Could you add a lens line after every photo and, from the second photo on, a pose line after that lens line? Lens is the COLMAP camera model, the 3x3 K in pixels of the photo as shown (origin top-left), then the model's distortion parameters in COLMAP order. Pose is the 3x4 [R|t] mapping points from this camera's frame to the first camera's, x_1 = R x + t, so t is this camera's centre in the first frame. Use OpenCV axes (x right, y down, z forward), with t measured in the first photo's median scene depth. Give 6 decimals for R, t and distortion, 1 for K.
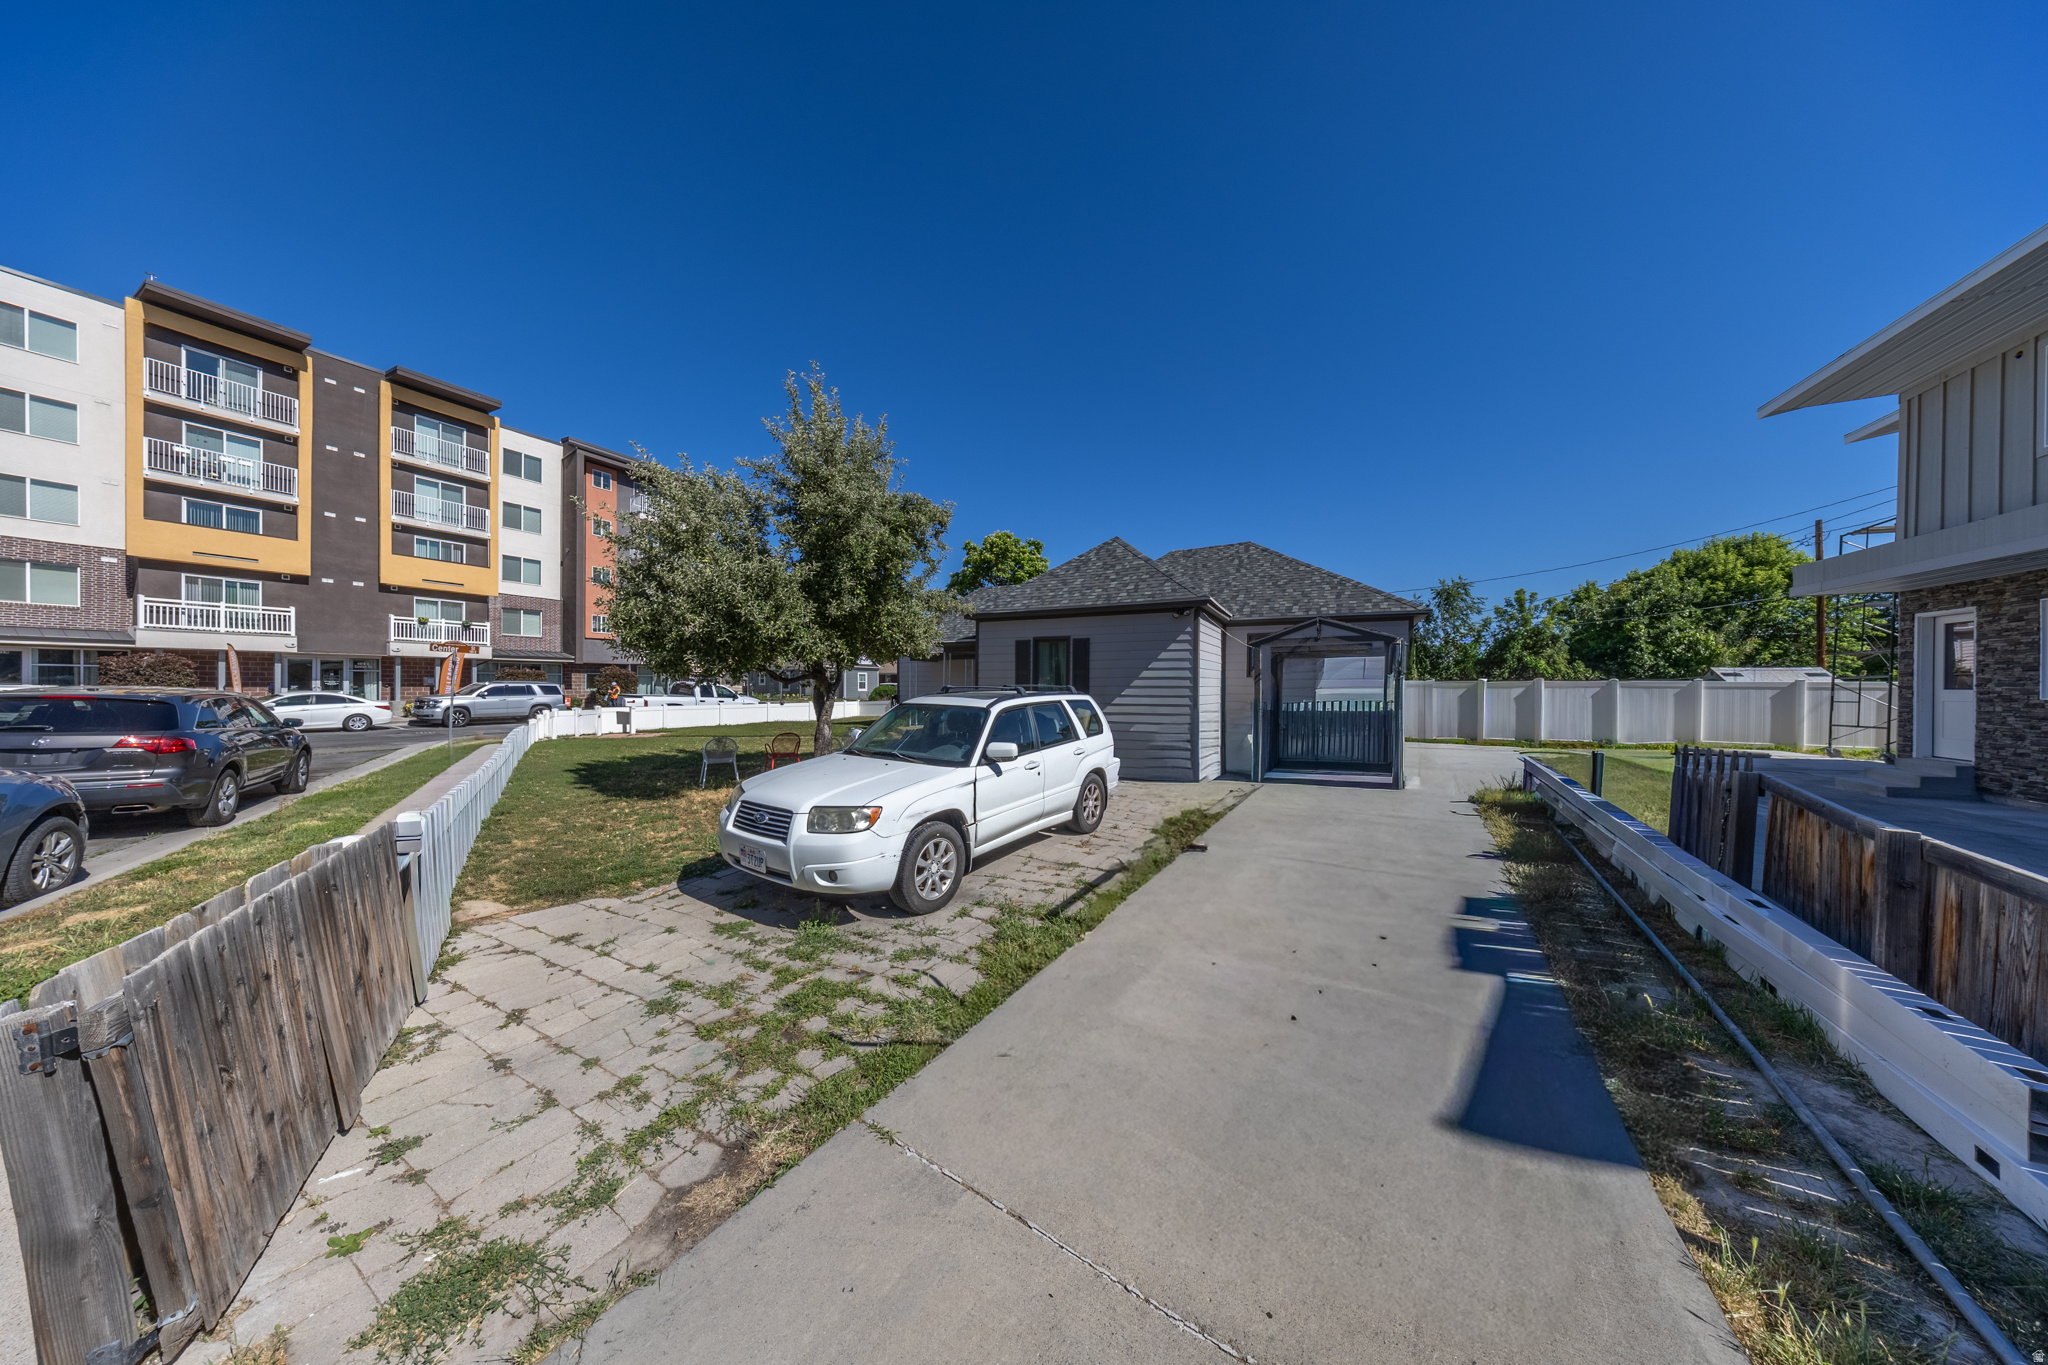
lens RADIAL K [[583.6, 0, 1020.2], [0, 583.6, 714.5], [0, 0, 1]] dist [-0.000071, -0.000016]
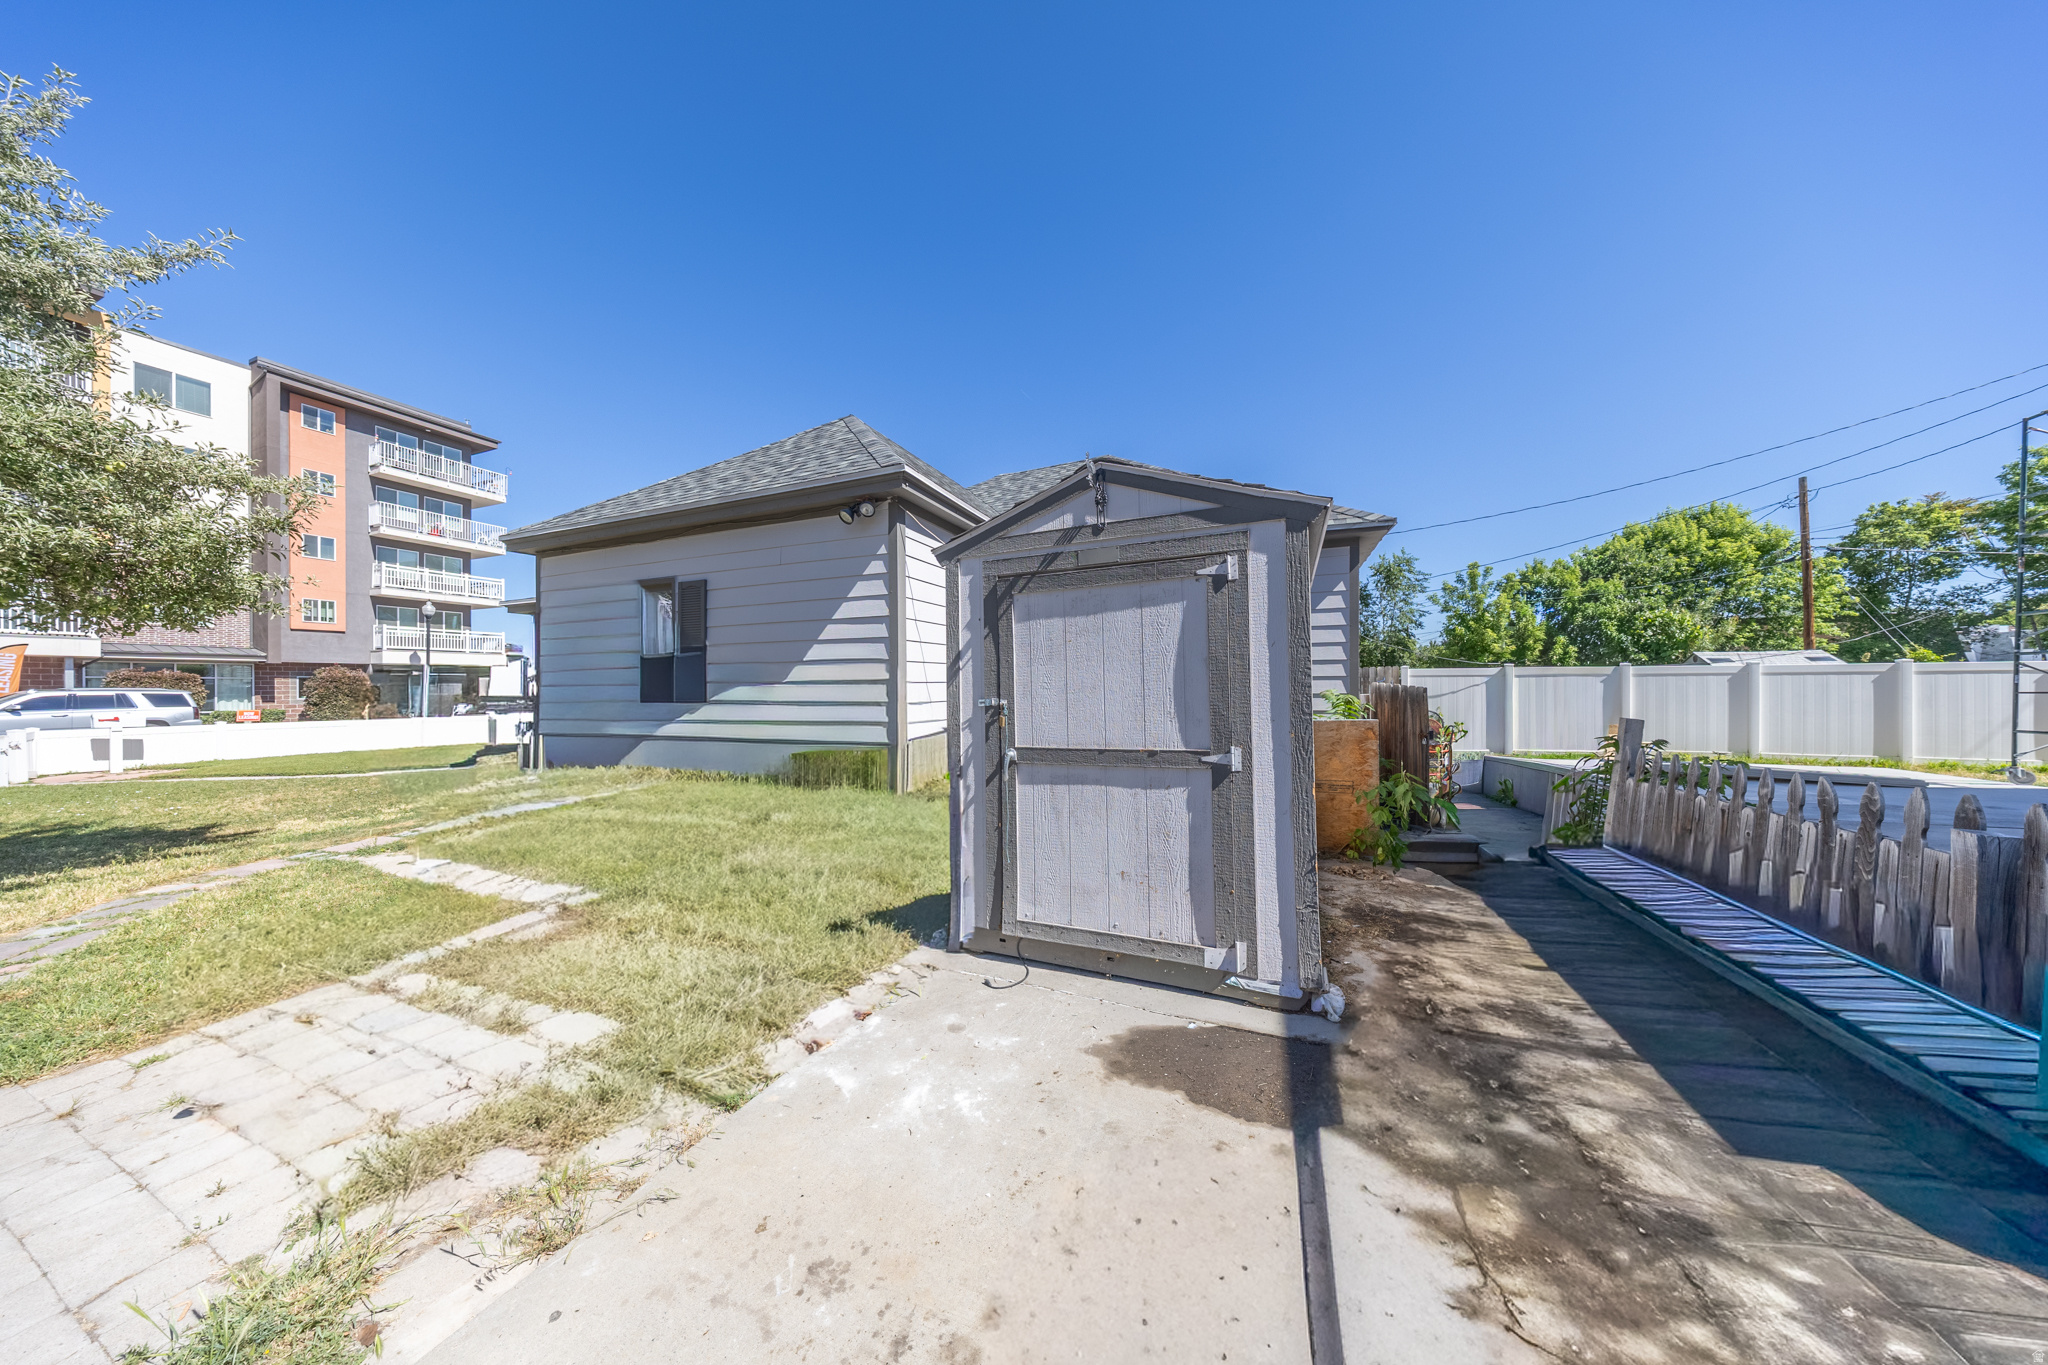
lens RADIAL K [[594.7, 0, 1021.8], [0, 594.7, 684.8], [0, 0, 1]] dist [-0.000270, -0.000028]
pose [[0.996332, -0.013159, 0.084552, 0.138901], [0.017342, 0.998652, -0.048932, -0.008115], [-0.083794, 0.050219, 0.995217, 0.215344]]
